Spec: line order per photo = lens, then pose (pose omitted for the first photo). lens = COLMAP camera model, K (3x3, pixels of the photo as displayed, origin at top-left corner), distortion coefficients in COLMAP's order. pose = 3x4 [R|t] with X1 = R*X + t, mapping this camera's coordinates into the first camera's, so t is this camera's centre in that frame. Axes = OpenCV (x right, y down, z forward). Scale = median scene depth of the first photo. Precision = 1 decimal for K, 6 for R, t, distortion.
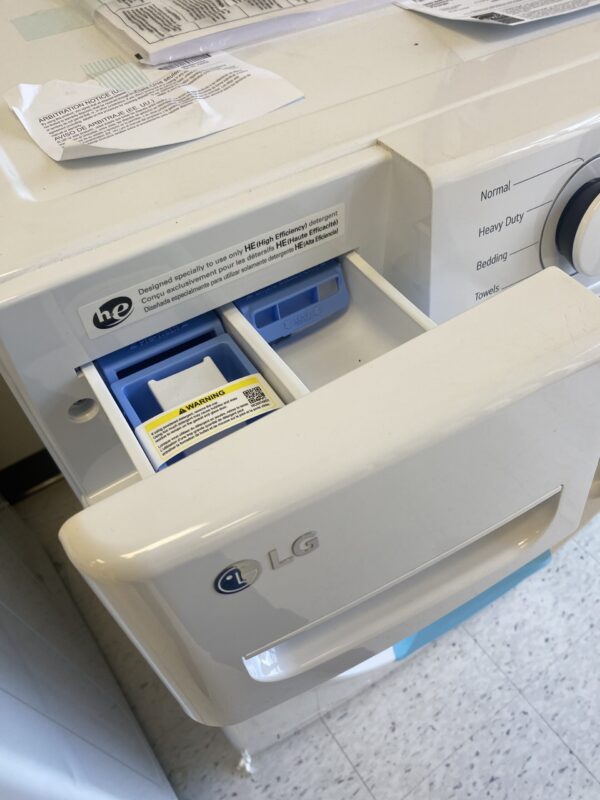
lens RADIAL K [[615.3, 0, 314.1], [0, 615.3, 401.8], [0, 0, 1]] dist [-0.002060, -0.002475]
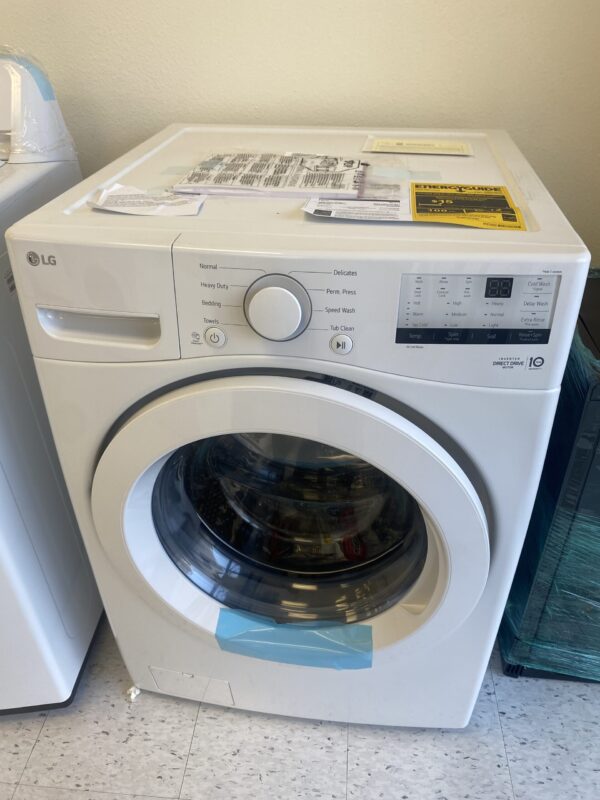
lens RADIAL K [[616.1, 0, 310.0], [0, 616.1, 395.6], [0, 0, 1]] dist [0.008800, -0.011950]
pose [[0.766966, 0.378074, -0.518481, 0.548524], [-0.506234, 0.853019, -0.126832, 0.037433], [0.394322, 0.359749, 0.845631, -0.145462]]
